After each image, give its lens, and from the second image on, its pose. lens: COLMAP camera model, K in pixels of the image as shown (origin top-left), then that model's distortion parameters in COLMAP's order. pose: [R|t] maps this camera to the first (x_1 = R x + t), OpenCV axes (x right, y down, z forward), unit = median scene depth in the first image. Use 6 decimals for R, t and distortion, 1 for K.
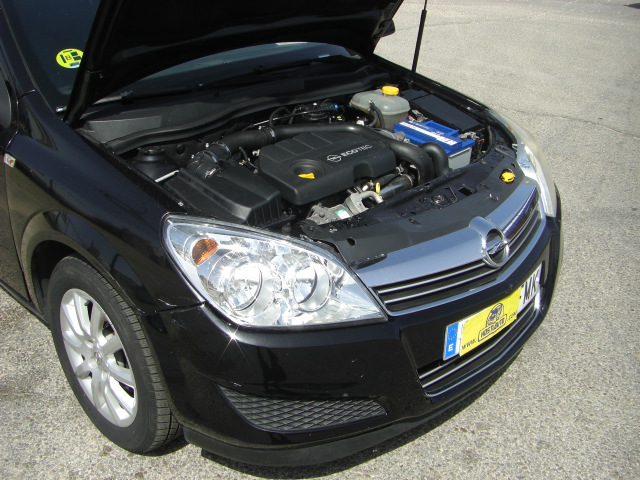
lens RADIAL K [[722.8, 0, 313.7], [0, 722.8, 226.4], [0, 0, 1]] dist [-0.143119, 0.000000]
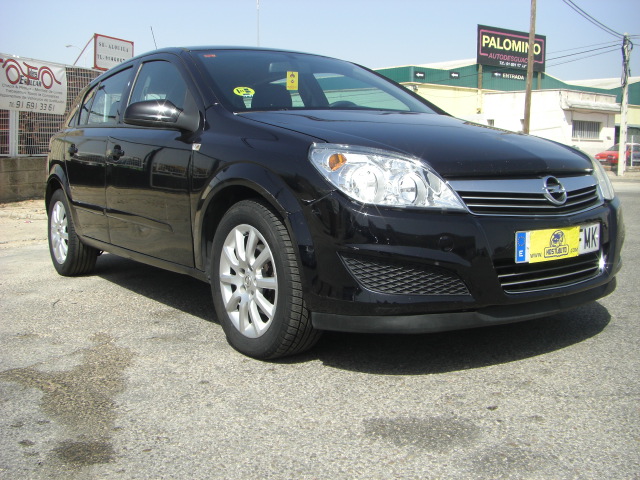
lens RADIAL K [[722.8, 0, 321.2], [0, 722.8, 233.7], [0, 0, 1]] dist [-0.143119, 0.000000]
pose [[0.987093, 0.007781, -0.159962, 0.040121], [-0.056641, 0.951226, -0.303251, 0.515982], [0.149800, 0.308398, 0.939389, -0.255218]]
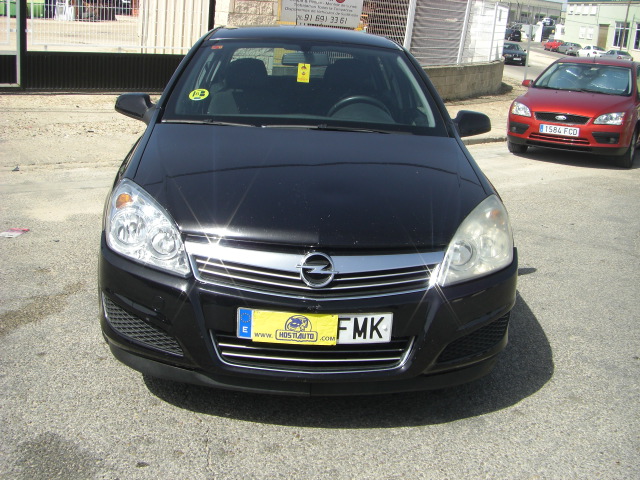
lens RADIAL K [[722.8, 0, 316.8], [0, 722.8, 242.1], [0, 0, 1]] dist [-0.143119, 0.000000]
pose [[0.738263, 0.236681, -0.631624, 0.983507], [-0.331525, 0.942826, -0.034202, 0.026132], [0.587417, 0.234650, 0.774520, 0.064985]]
